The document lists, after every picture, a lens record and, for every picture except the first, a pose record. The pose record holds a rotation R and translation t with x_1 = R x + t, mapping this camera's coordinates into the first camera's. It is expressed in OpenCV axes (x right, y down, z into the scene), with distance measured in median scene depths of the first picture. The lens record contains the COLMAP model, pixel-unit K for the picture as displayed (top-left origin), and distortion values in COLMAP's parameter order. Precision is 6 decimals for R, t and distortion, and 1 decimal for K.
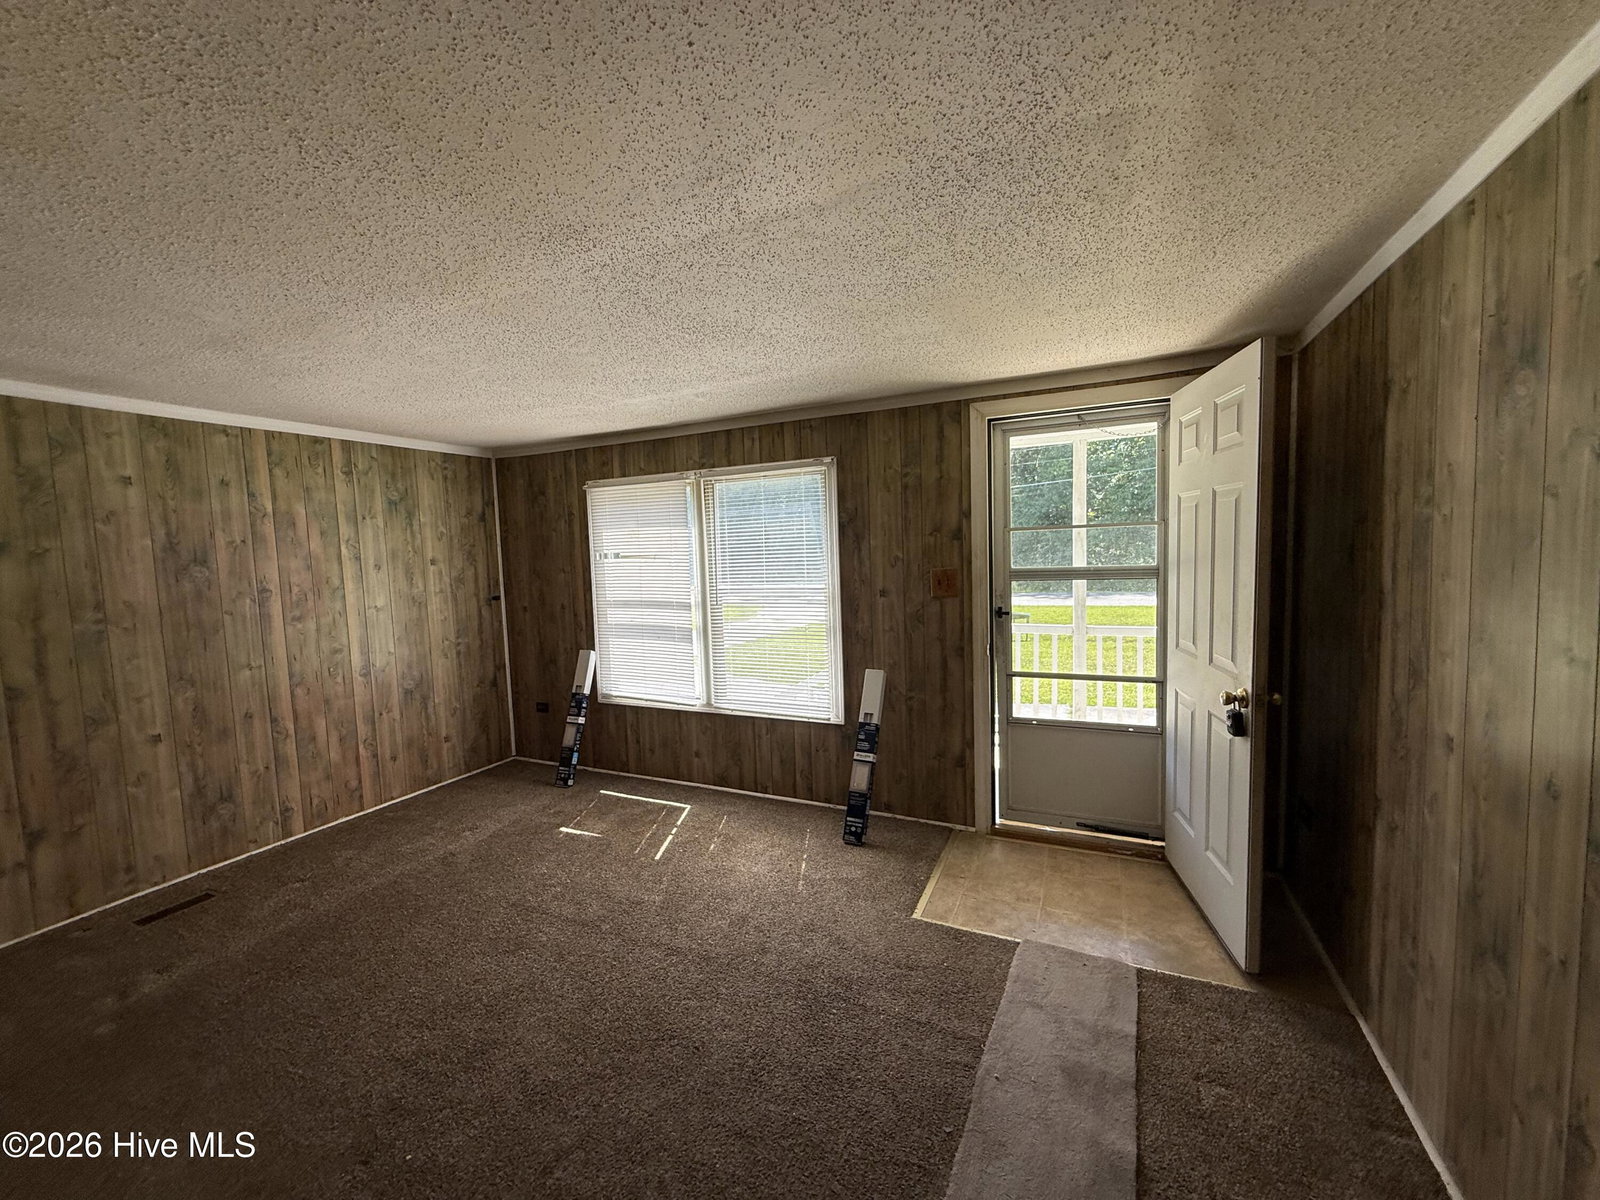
lens RADIAL K [[641.4, 0, 786.5], [0, 641.4, 598.8], [0, 0, 1]] dist [0.001616, -0.000274]
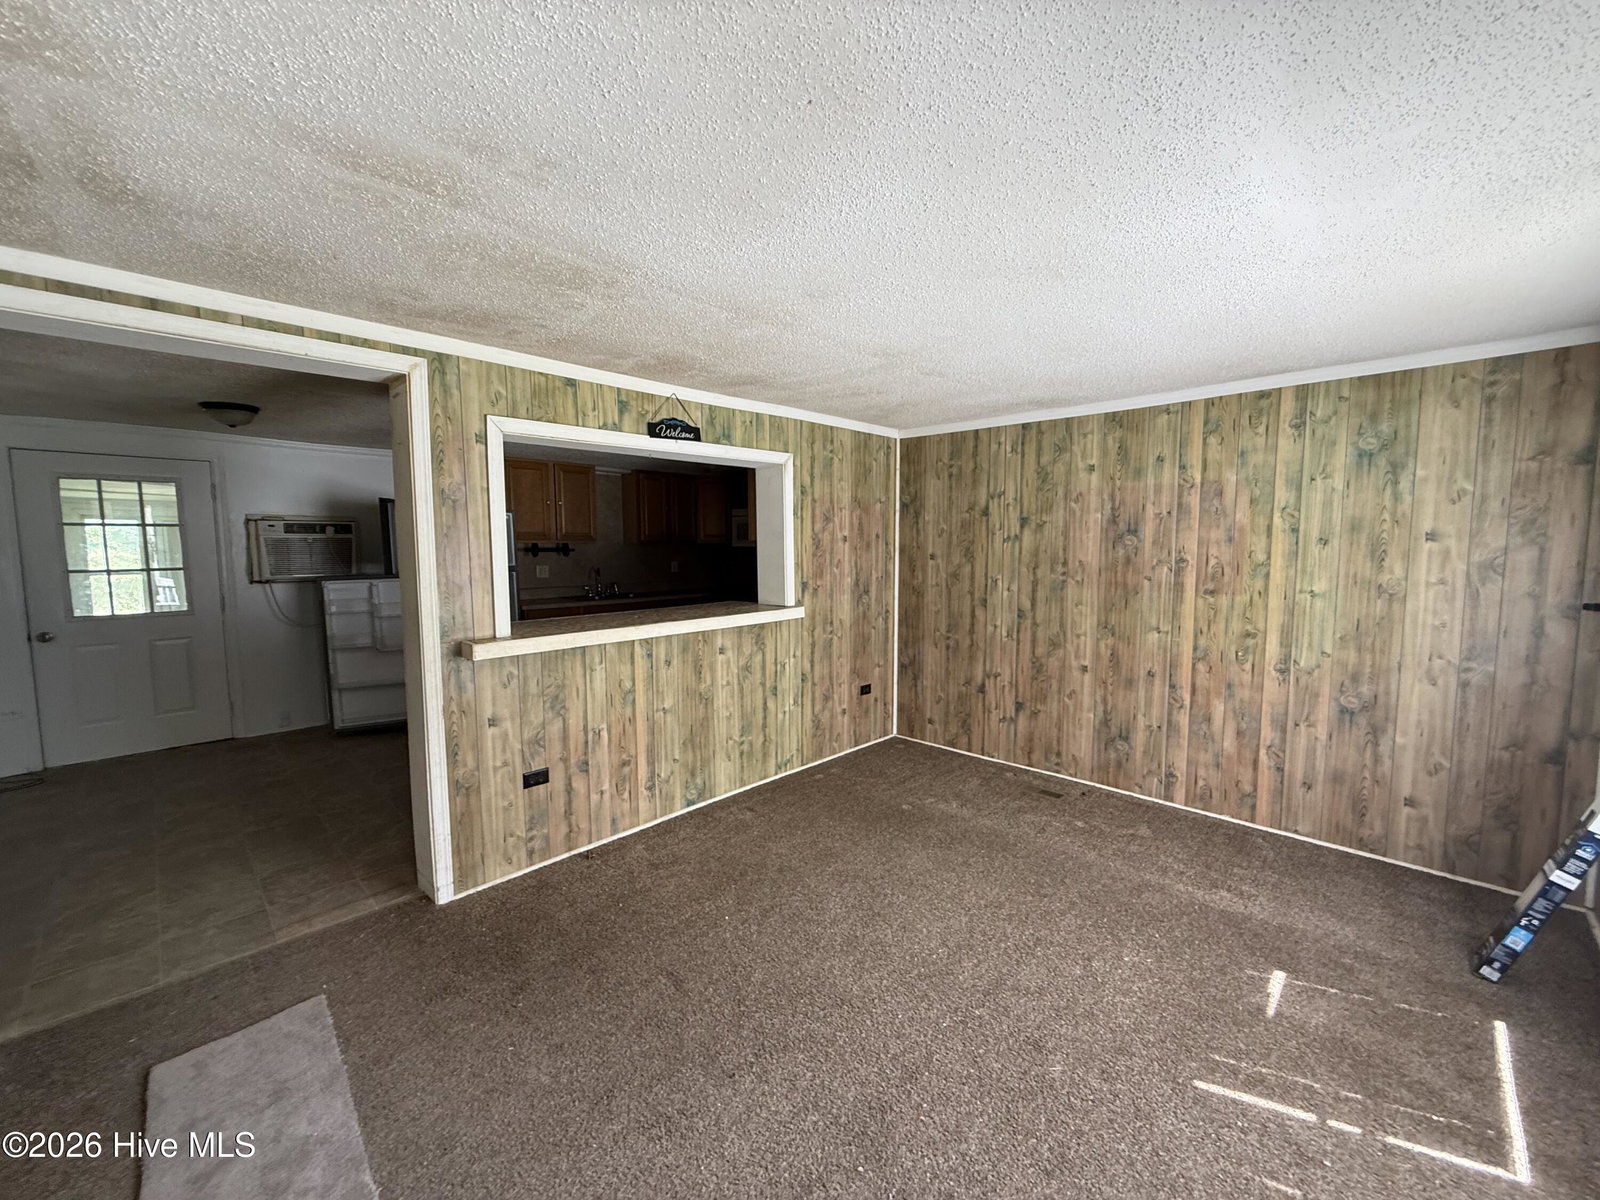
lens RADIAL K [[641.4, 0, 802.5], [0, 641.4, 601.2], [0, 0, 1]] dist [0.001616, -0.000274]
pose [[-0.308527, 0.120017, -0.943614, 0.345437], [-0.058017, 0.987787, 0.144605, -0.061369], [0.949445, 0.099360, -0.297796, 0.729835]]
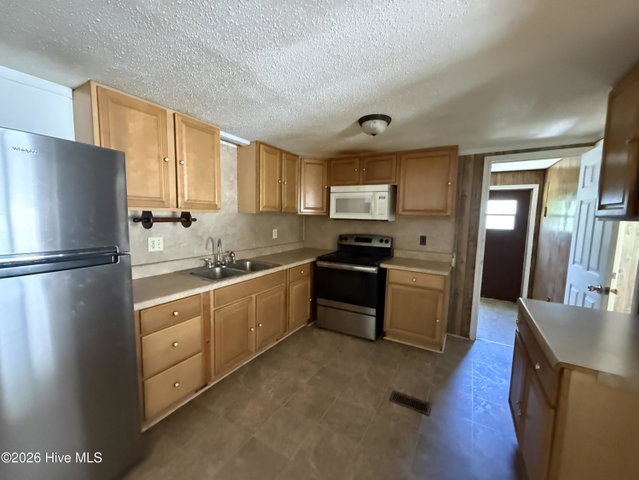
lens RADIAL K [[253.5, 0, 318.1], [0, 253.5, 242.8], [0, 0, 1]] dist [-0.004056, -0.000058]
pose [[-0.066581, 0.136904, -0.988344, -0.554917], [-0.082817, 0.986366, 0.142209, 0.035773], [0.994338, 0.091320, -0.054336, -0.083897]]
